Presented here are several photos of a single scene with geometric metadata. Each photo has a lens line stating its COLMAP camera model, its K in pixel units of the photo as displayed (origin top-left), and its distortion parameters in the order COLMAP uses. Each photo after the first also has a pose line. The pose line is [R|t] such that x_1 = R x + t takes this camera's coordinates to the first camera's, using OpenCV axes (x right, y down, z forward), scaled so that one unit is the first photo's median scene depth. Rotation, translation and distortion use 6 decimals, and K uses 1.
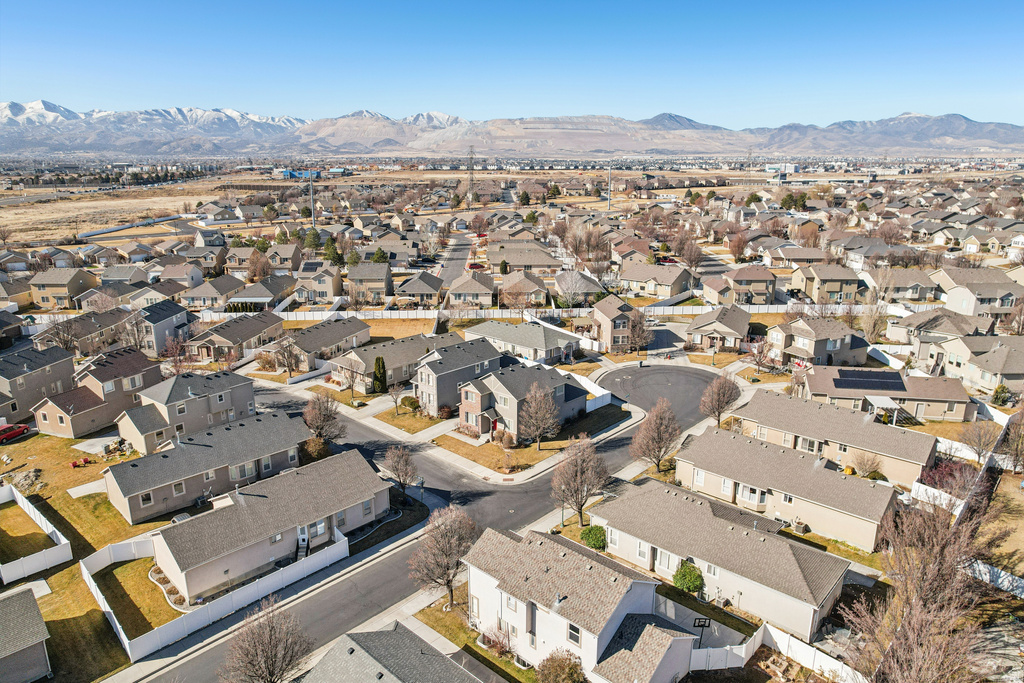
lens RADIAL K [[664.7, 0, 519.9], [0, 664.7, 345.5], [0, 0, 1]] dist [-0.079508, 0.069549]
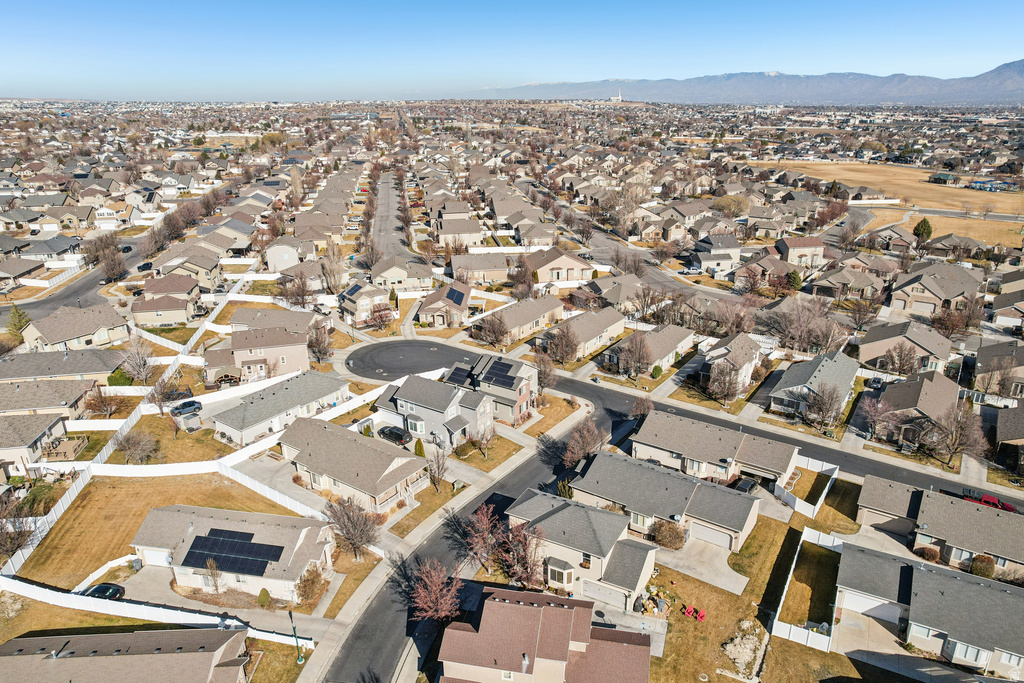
lens RADIAL K [[664.7, 0, 519.9], [0, 664.7, 345.5], [0, 0, 1]] dist [-0.079508, 0.069549]
pose [[-0.142131, -0.342529, 0.928694, -0.920389], [0.265900, 0.890522, 0.369145, -0.348448], [-0.953465, 0.299406, -0.035492, 0.803032]]
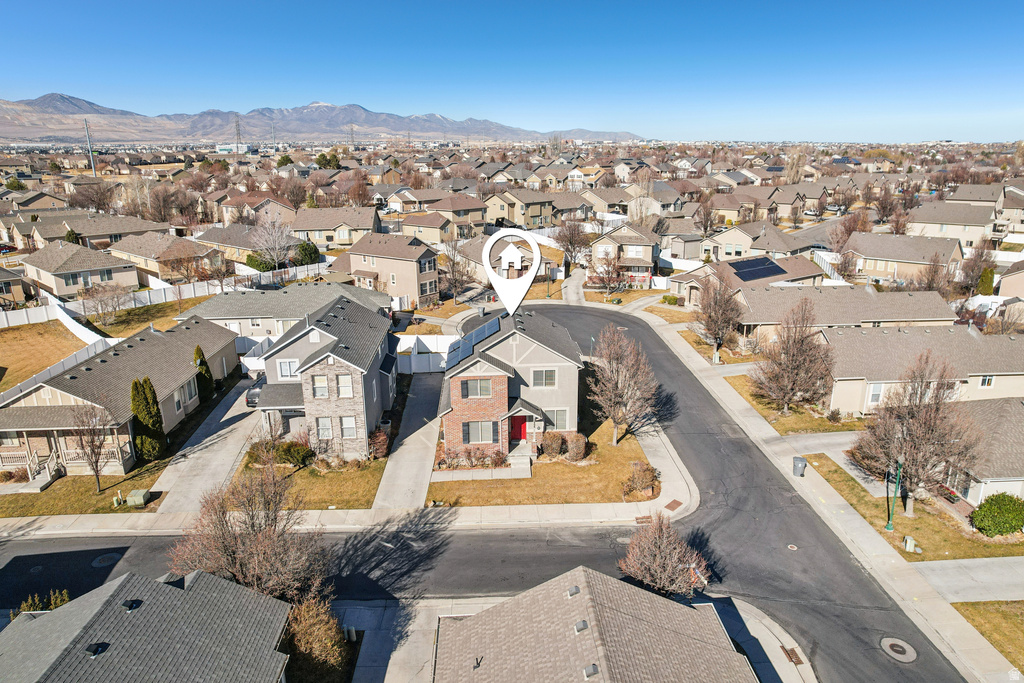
lens RADIAL K [[664.7, 0, 519.9], [0, 664.7, 345.5], [0, 0, 1]] dist [-0.079508, 0.069549]
pose [[0.696301, -0.208684, 0.686743, -0.304619], [0.197062, 0.975614, 0.096661, 0.002696], [-0.690168, 0.068026, 0.720445, 0.486273]]
